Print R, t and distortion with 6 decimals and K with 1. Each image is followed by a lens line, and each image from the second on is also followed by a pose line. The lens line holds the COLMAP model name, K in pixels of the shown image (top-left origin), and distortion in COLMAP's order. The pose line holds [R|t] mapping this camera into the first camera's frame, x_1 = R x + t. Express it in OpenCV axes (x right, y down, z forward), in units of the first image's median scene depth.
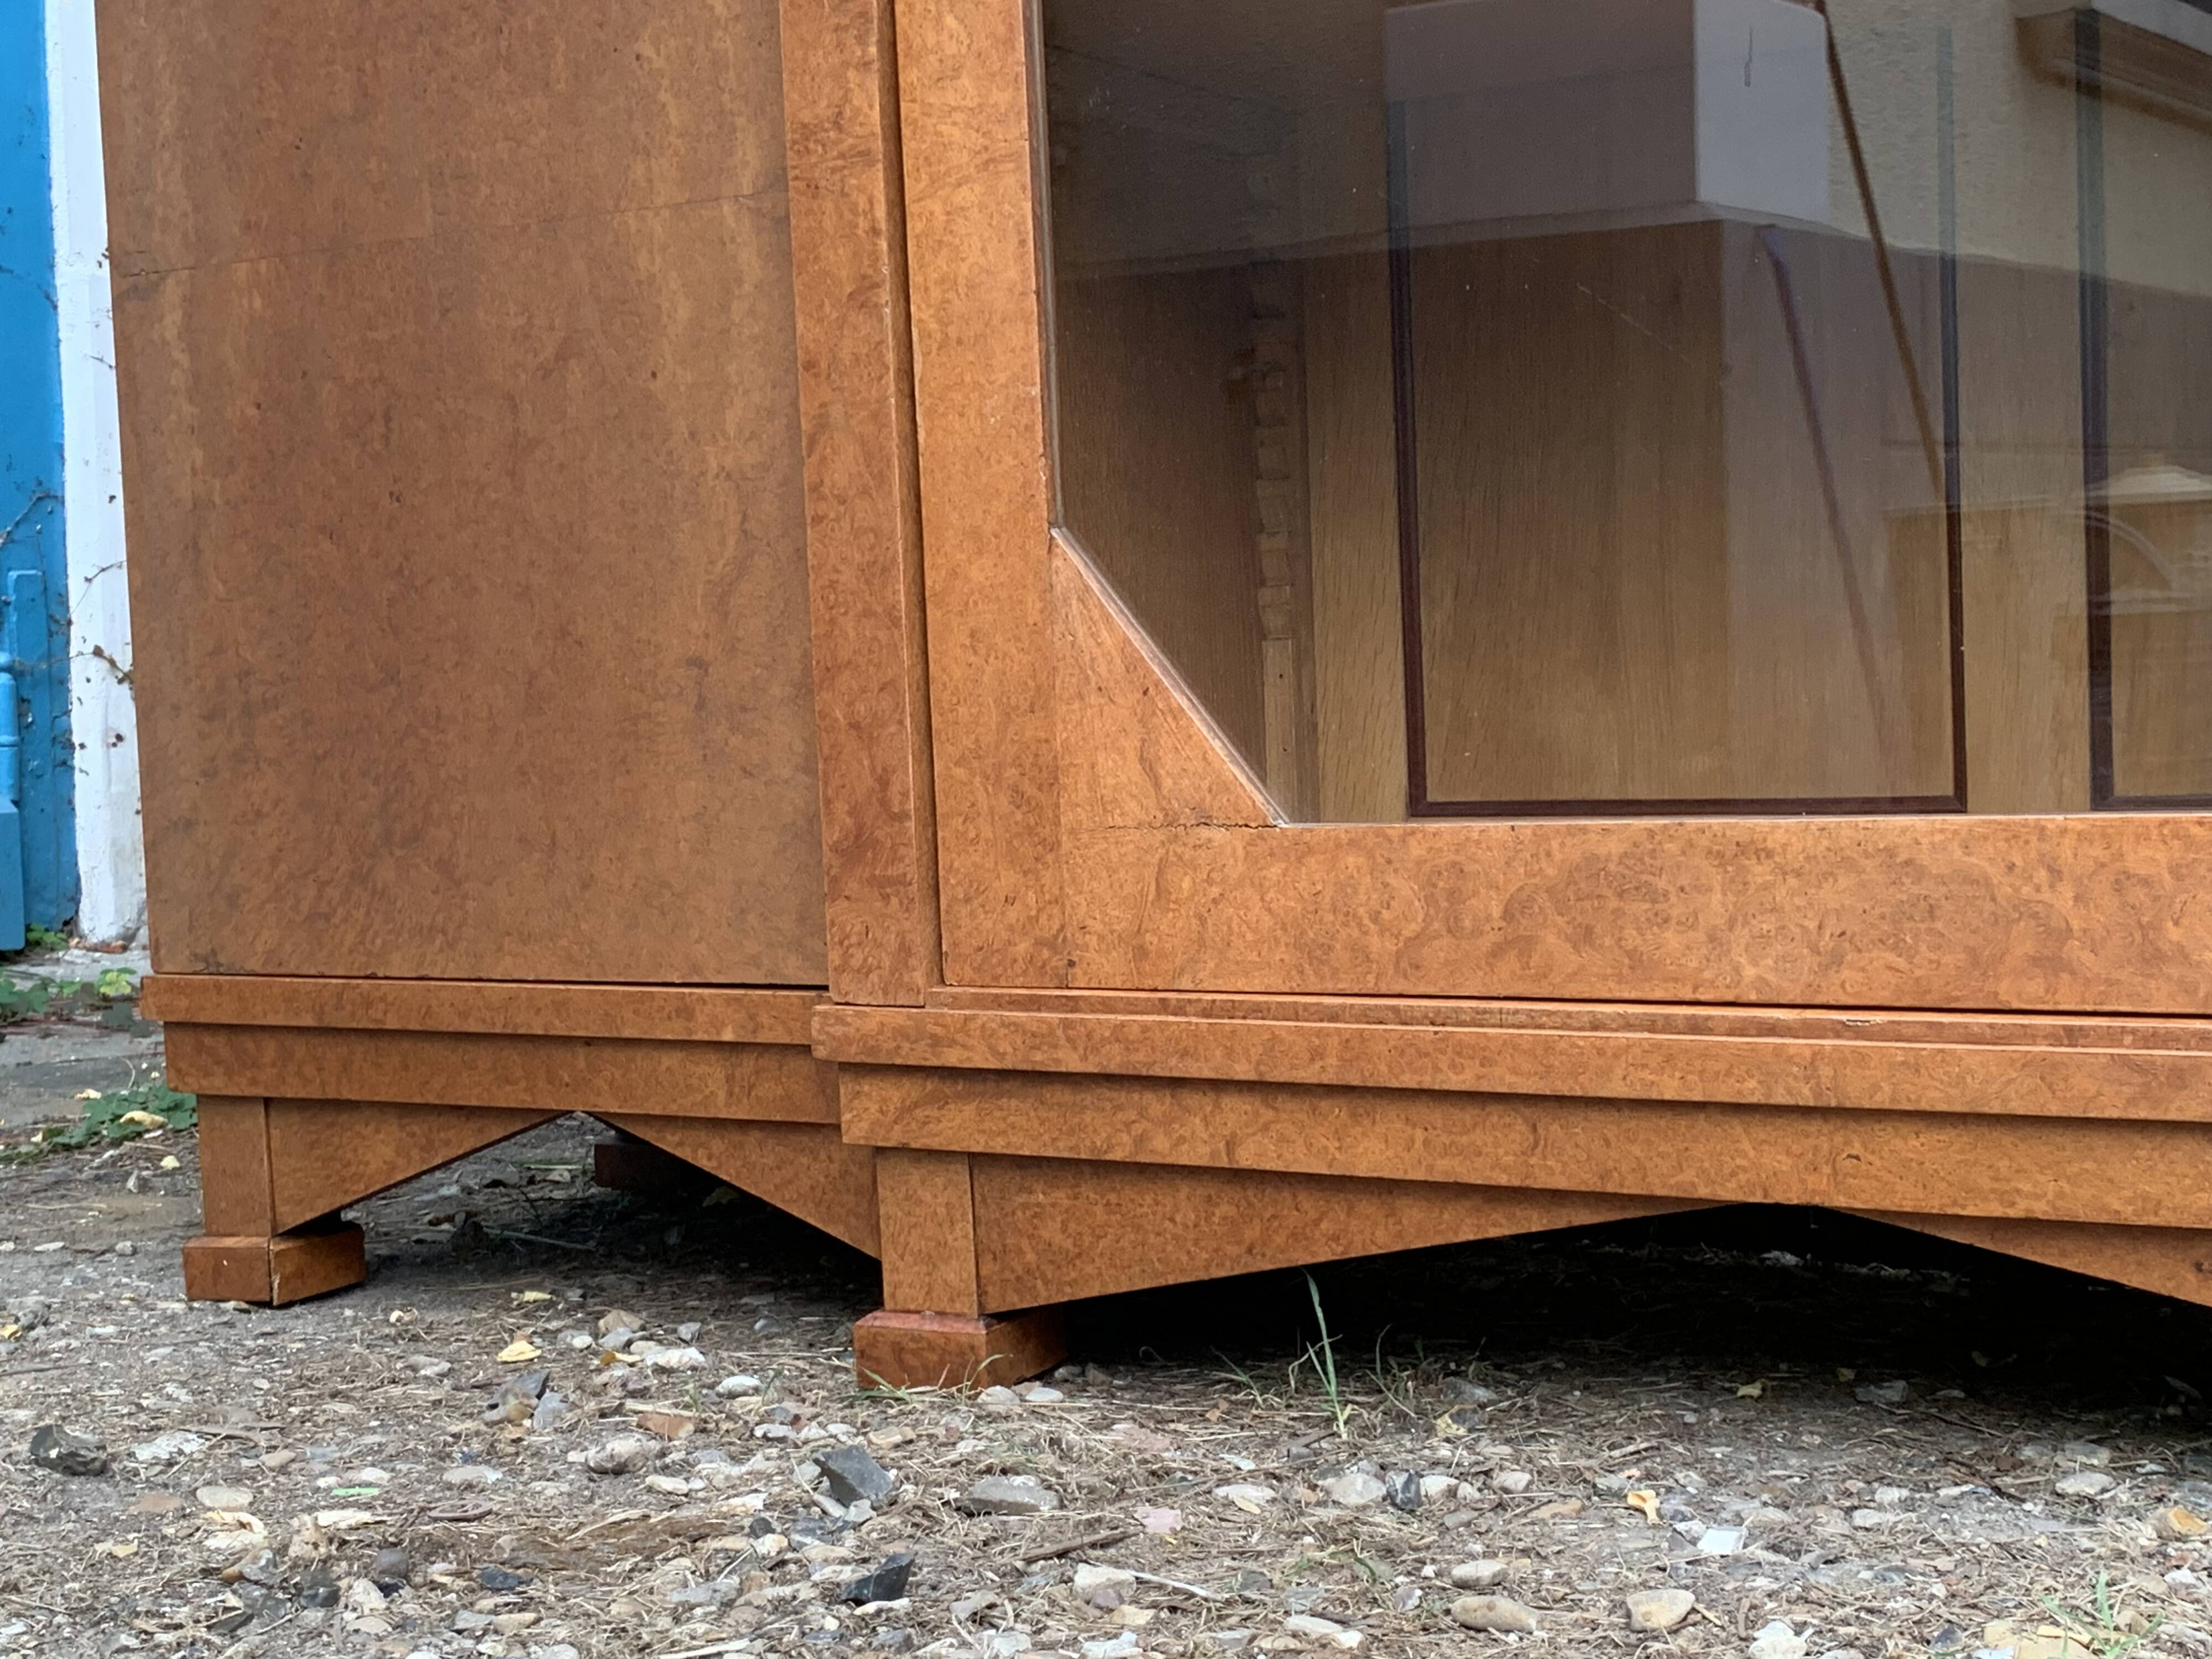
lens RADIAL K [[3104.1, 0, 1084.3], [0, 3104.1, 819.4], [0, 0, 1]] dist [0.080433, 0.000000]
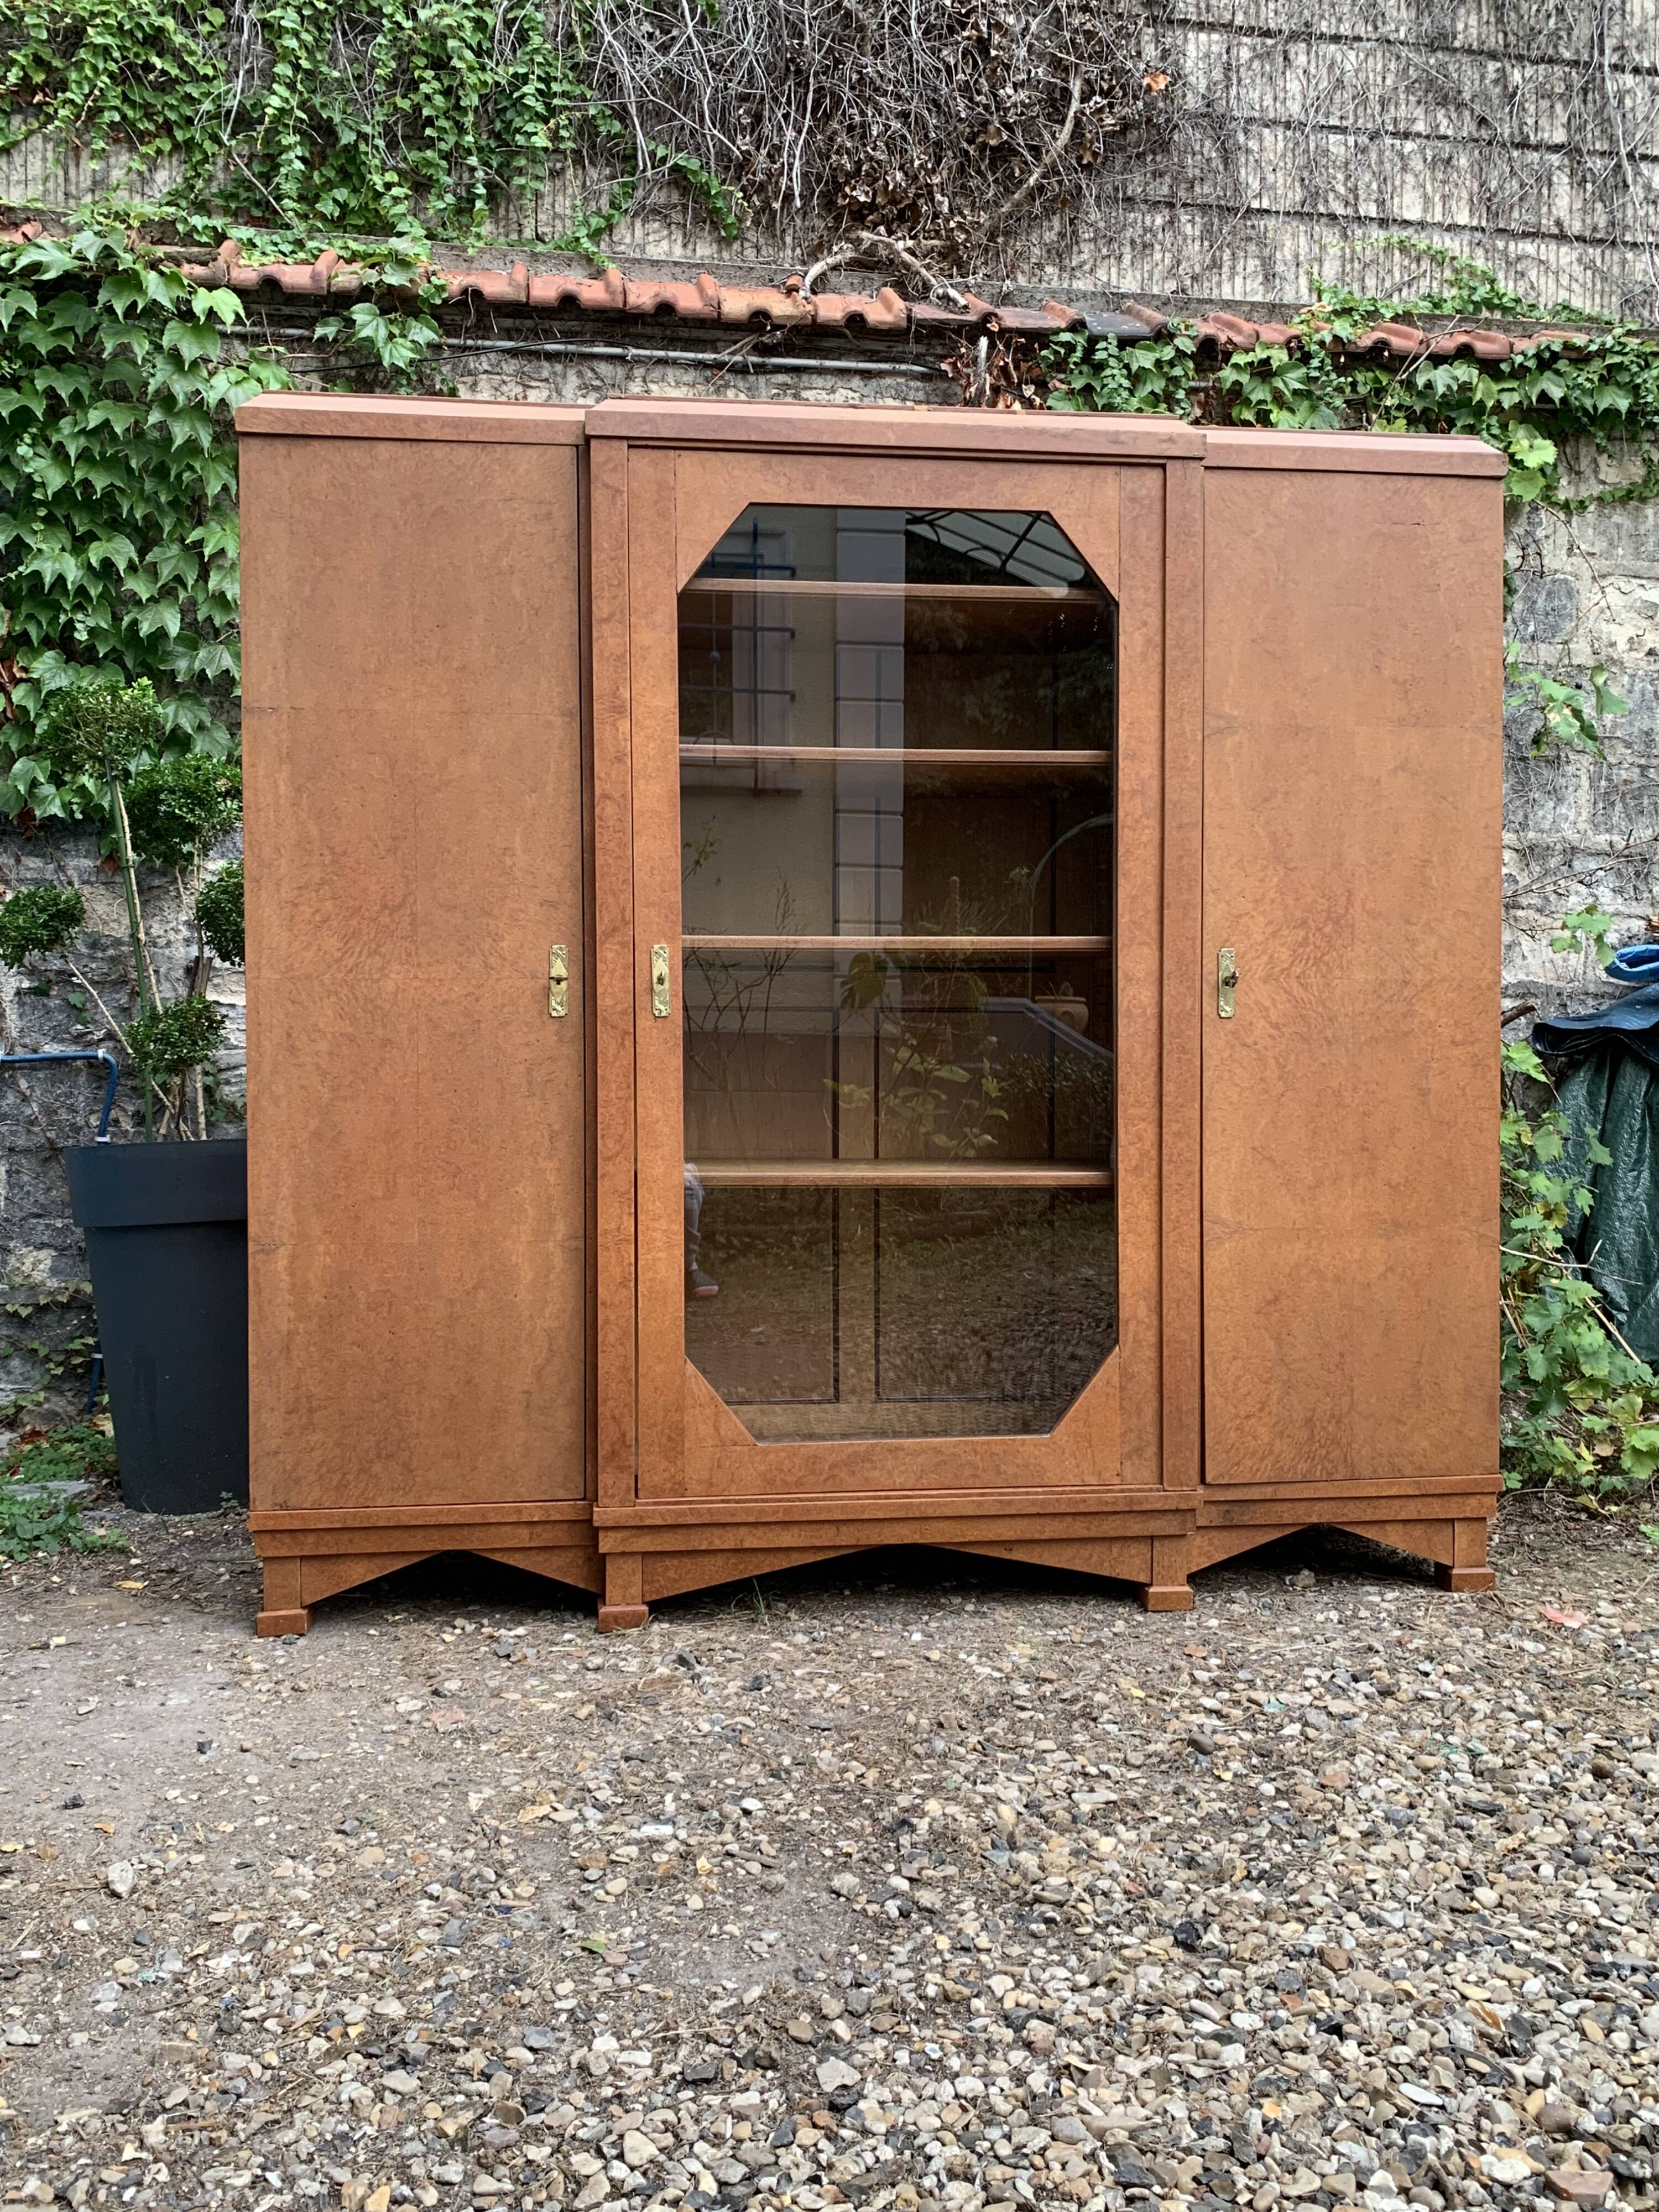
lens RADIAL K [[1928.9, 0, 811.4], [0, 1928.9, 1076.9], [0, 0, 1]] dist [0.025583, -0.030842]
pose [[0.788832, 0.026452, 0.614039, -1.124429], [0.002663, 0.998917, -0.046453, -0.284766], [-0.614603, 0.038279, 0.787907, -0.676099]]
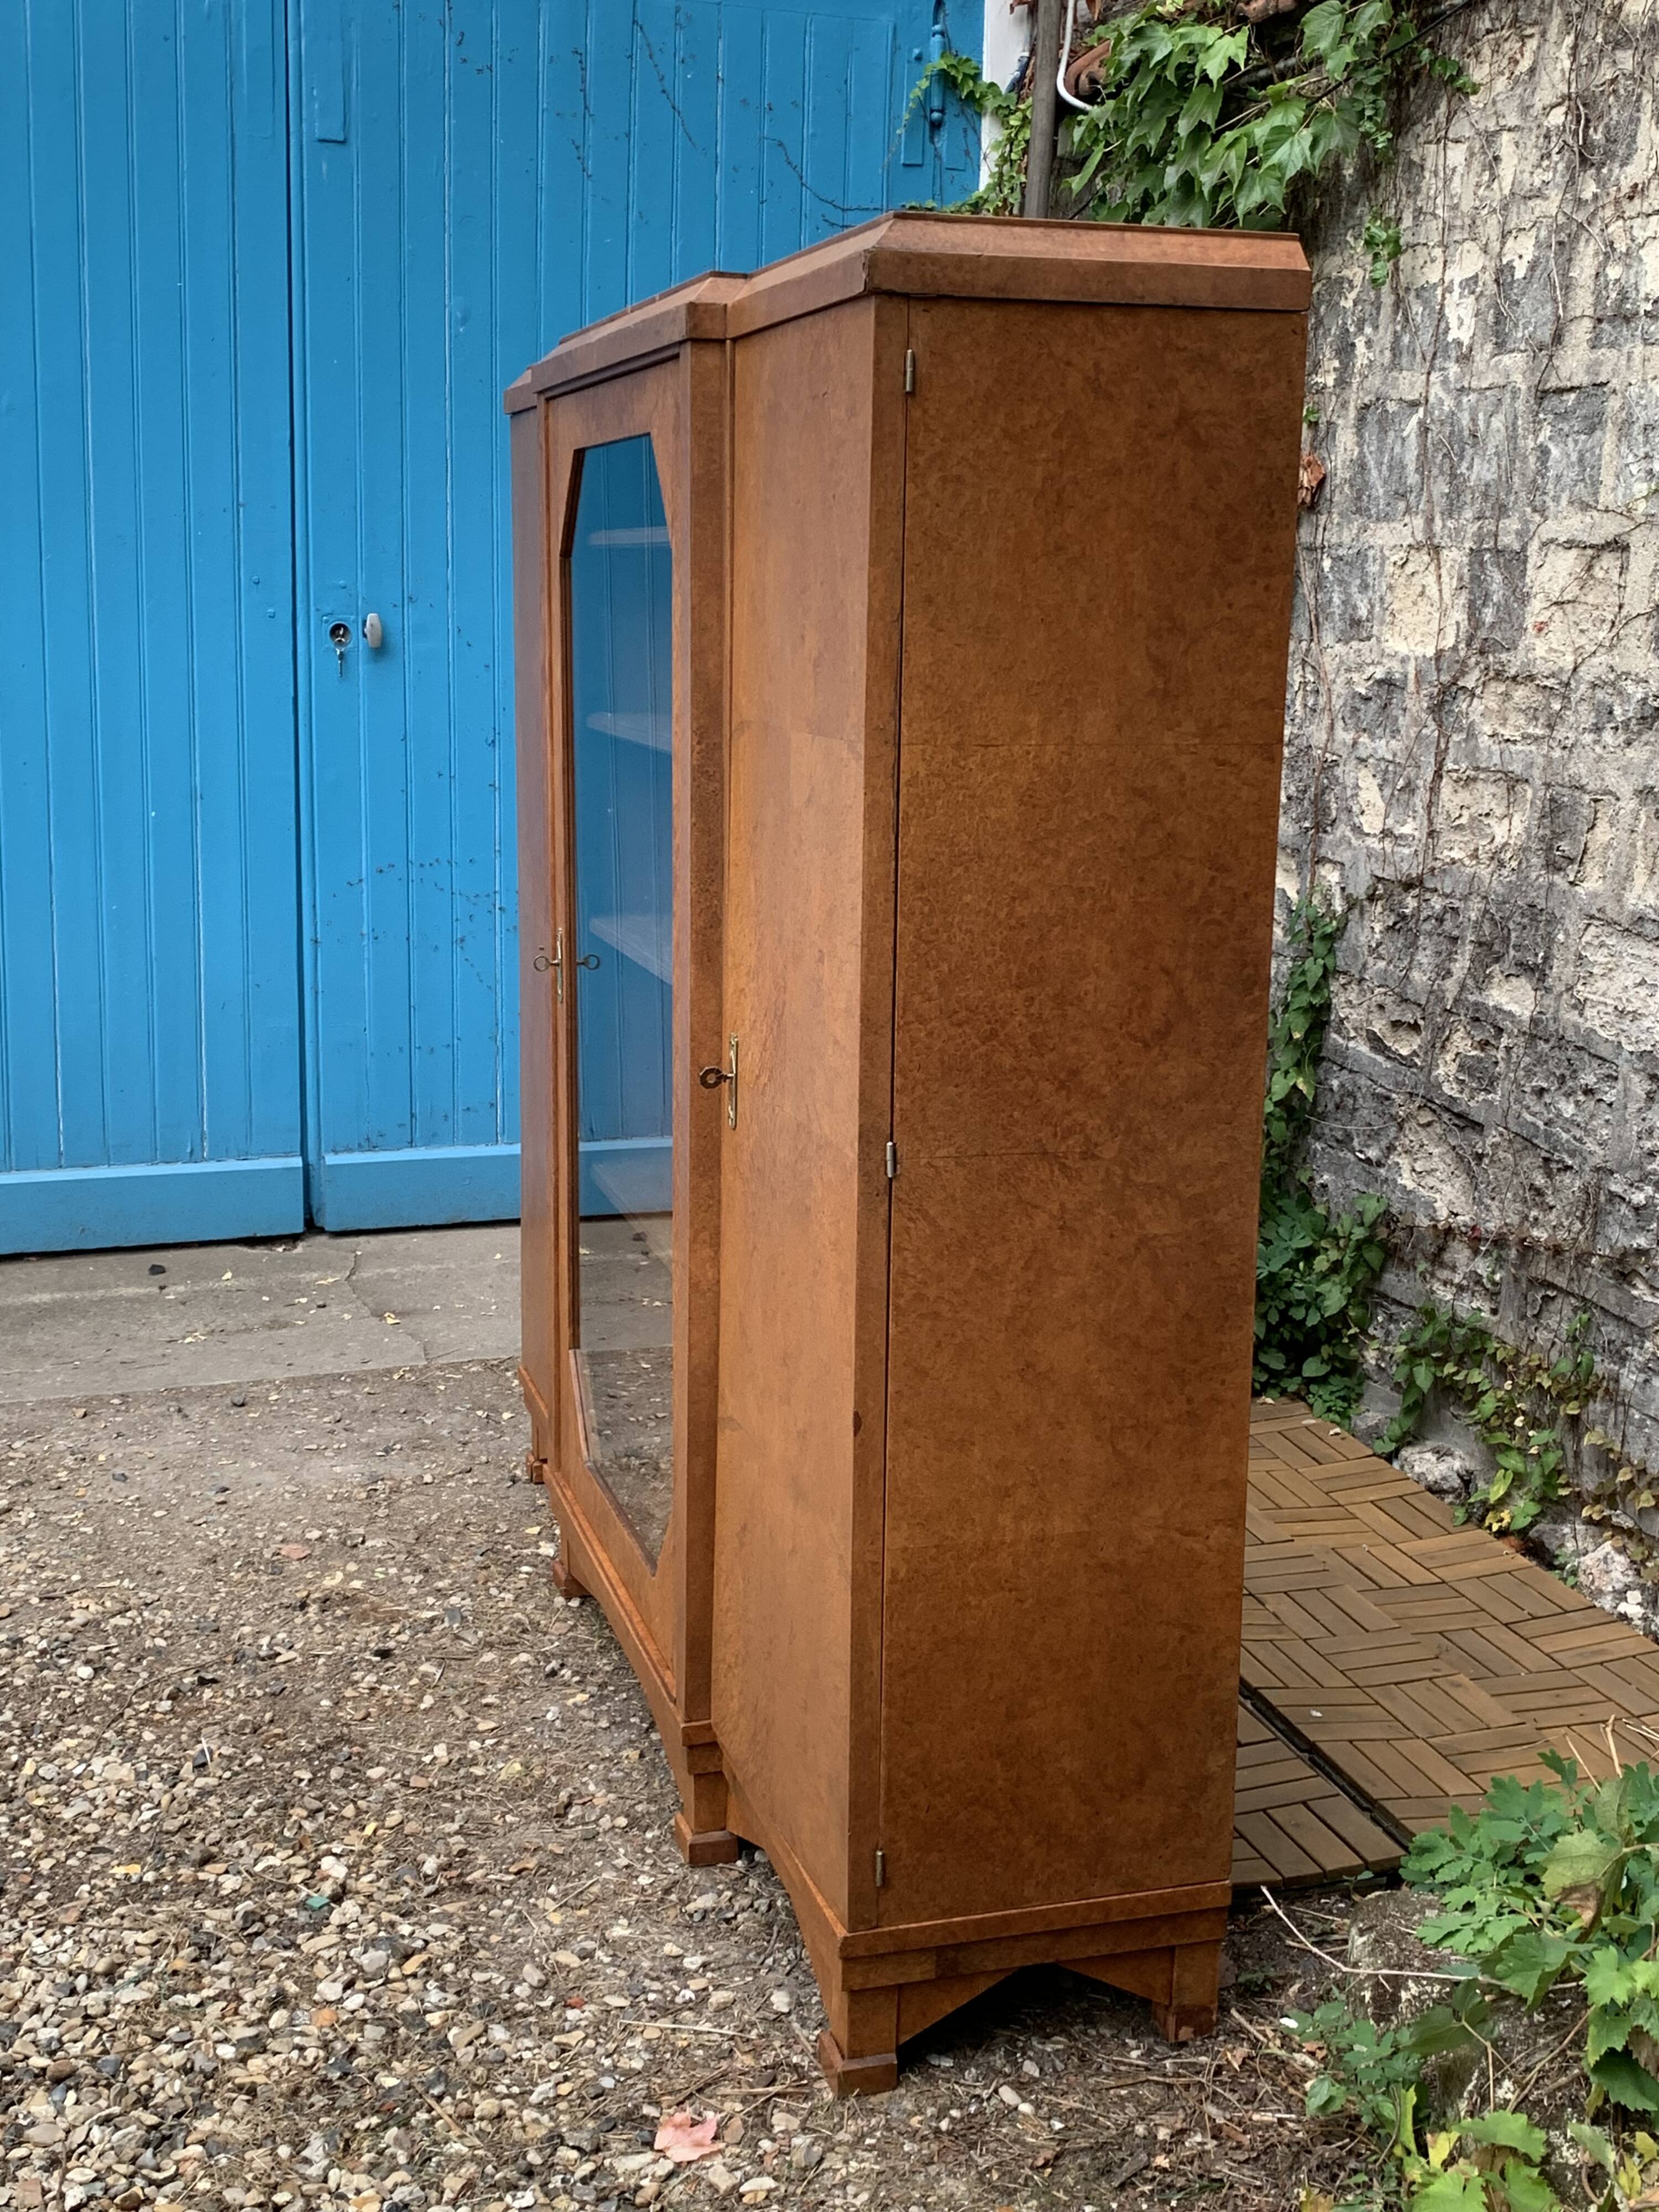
lens RADIAL K [[2566.3, 0, 830.1], [0, 2566.3, 1054.0], [0, 0, 1]] dist [0.037199, 0.000000]
pose [[0.737672, 0.171146, -0.653107, 1.797281], [-0.076989, 0.982351, 0.170466, -0.834696], [0.670755, -0.075466, 0.737830, -0.722507]]
